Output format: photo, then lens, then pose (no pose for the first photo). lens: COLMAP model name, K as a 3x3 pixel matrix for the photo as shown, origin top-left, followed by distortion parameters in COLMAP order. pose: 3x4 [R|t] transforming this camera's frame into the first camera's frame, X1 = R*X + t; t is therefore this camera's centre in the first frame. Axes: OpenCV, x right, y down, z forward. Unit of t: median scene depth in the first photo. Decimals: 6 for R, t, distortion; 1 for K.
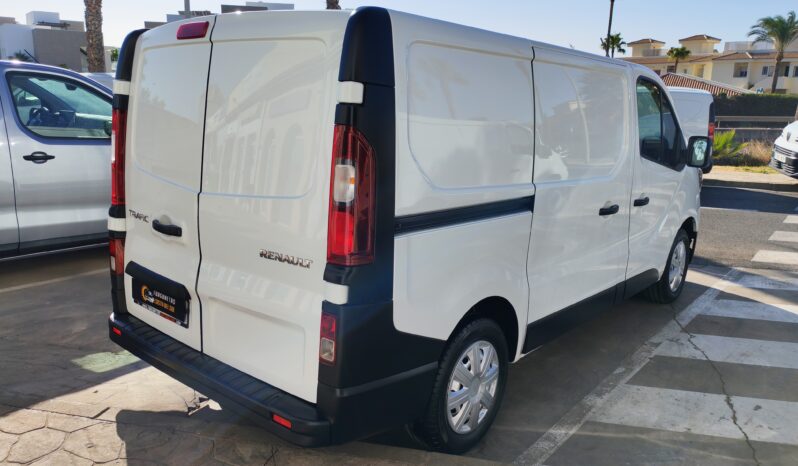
lens RADIAL K [[608.2, 0, 401.3], [0, 608.2, 225.7], [0, 0, 1]] dist [0.056444, -0.077988]
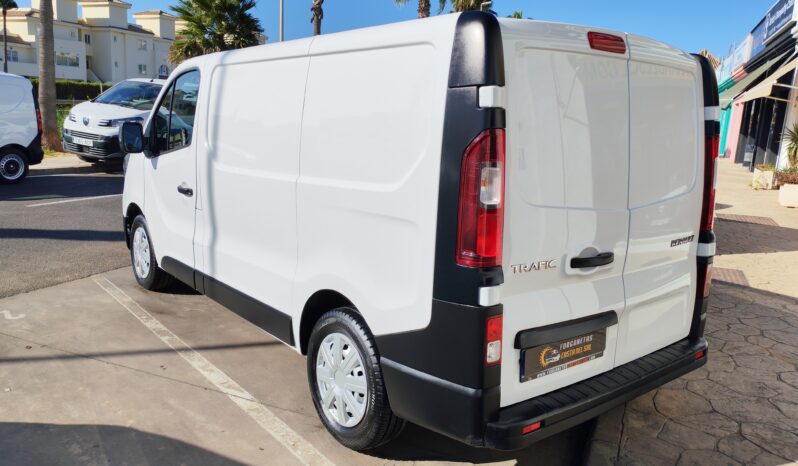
lens RADIAL K [[608.2, 0, 395.1], [0, 608.2, 235.5], [0, 0, 1]] dist [0.056444, -0.077988]
pose [[0.200981, -0.206179, 0.957652, -1.126392], [0.156509, 0.971800, 0.176379, -0.204264], [-0.967012, 0.114432, 0.227582, 0.937184]]
